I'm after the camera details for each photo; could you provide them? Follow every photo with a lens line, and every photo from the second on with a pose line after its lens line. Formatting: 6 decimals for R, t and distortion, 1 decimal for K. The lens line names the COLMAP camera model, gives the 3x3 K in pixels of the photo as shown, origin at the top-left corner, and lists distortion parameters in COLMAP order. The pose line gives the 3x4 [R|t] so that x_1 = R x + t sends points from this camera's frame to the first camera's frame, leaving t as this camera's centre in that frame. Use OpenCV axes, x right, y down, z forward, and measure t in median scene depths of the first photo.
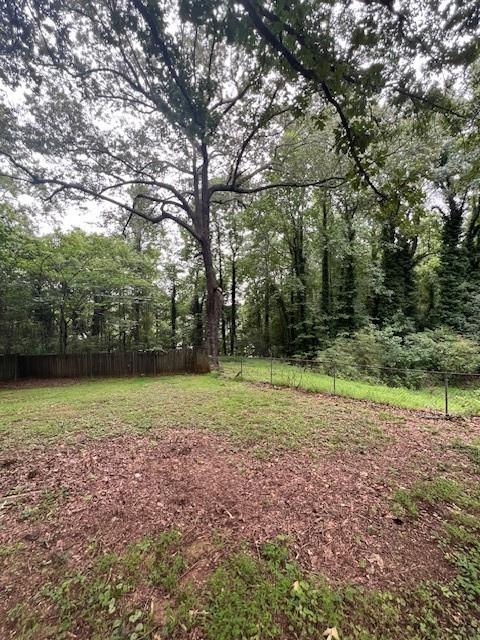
lens RADIAL K [[257.5, 0, 242.4], [0, 257.5, 321.8], [0, 0, 1]] dist [-0.000446, 0.000038]
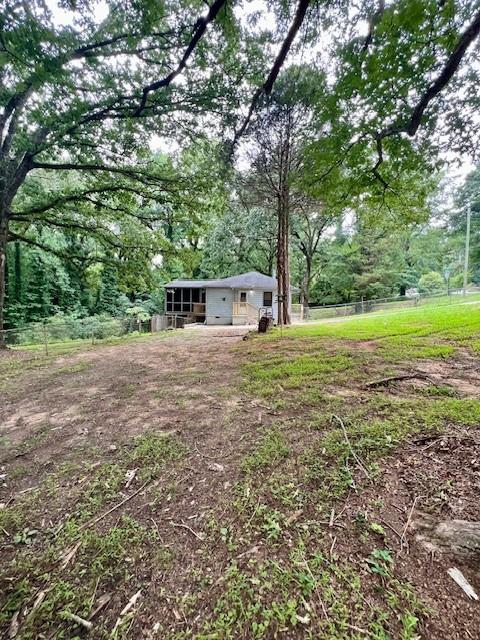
lens RADIAL K [[257.5, 0, 242.2], [0, 257.5, 320.4], [0, 0, 1]] dist [-0.000446, 0.000038]
pose [[0.413295, -0.037905, 0.909808, -0.360592], [-0.009374, 0.998903, 0.045875, -0.015529], [-0.910549, -0.027488, 0.412486, -0.484155]]
